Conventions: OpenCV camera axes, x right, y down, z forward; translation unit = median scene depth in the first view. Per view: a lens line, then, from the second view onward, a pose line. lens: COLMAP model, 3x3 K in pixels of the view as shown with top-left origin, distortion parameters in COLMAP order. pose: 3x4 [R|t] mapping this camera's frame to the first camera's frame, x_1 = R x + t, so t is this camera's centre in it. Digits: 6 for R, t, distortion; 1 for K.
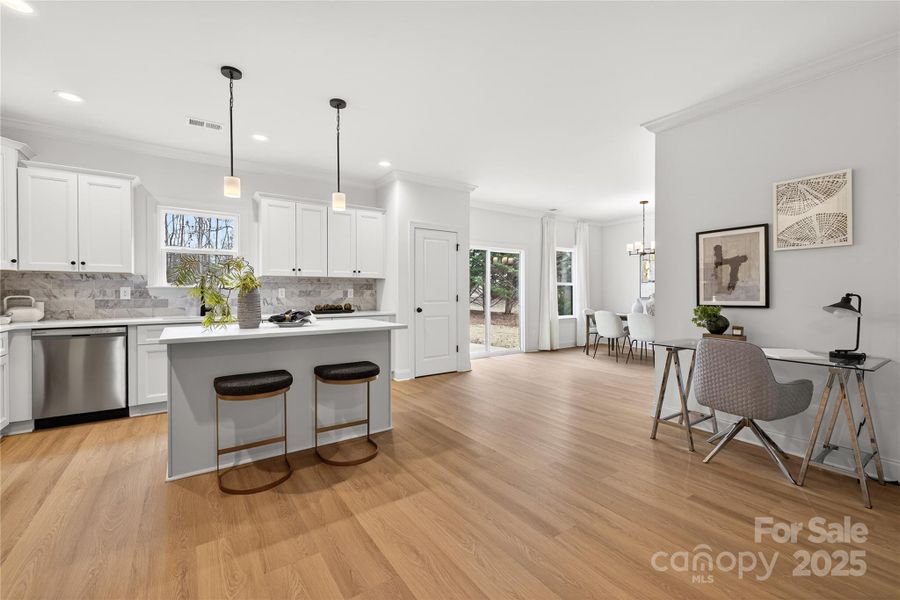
lens RADIAL K [[379.8, 0, 451.7], [0, 379.8, 295.2], [0, 0, 1]] dist [0.001264, 0.000626]
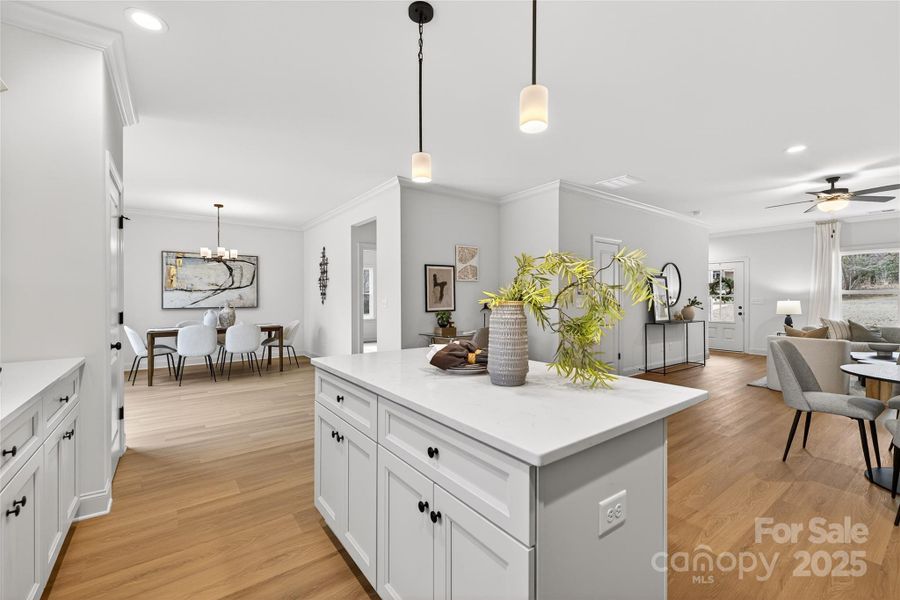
lens RADIAL K [[379.8, 0, 449.7], [0, 379.8, 296.9], [0, 0, 1]] dist [0.001264, 0.000626]
pose [[-0.019424, 0.003705, 0.999804, -0.721600], [0.009451, 0.999949, -0.003522, -0.020424], [-0.999767, 0.009381, -0.019458, 0.746342]]
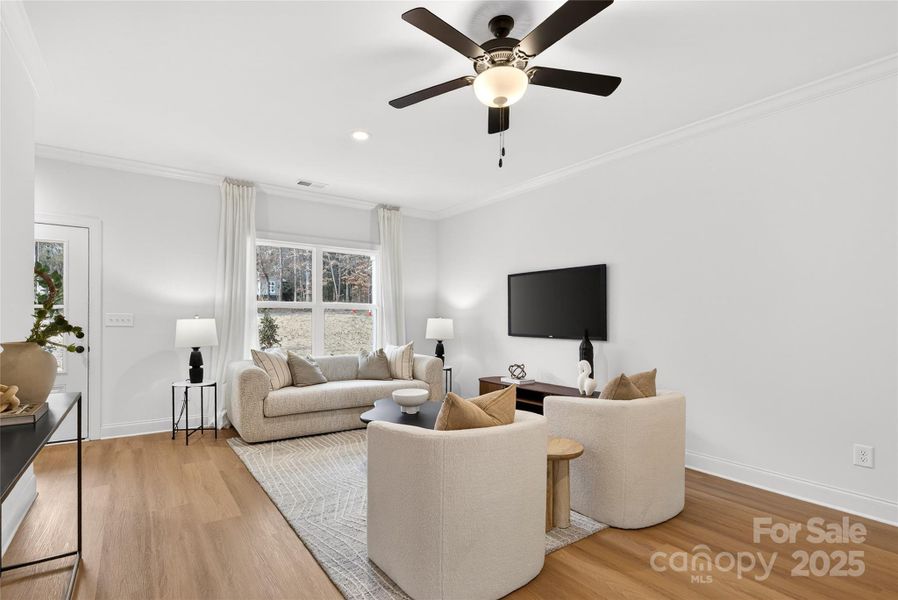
lens RADIAL K [[428.9, 0, 419.1], [0, 428.9, 322.6], [0, 0, 1]] dist [0.006249, 0.000888]
pose [[-0.999518, -0.005779, 0.030510, 0.523317], [-0.005102, 0.999740, 0.022215, -0.010421], [-0.030631, 0.022048, -0.999288, 0.087611]]
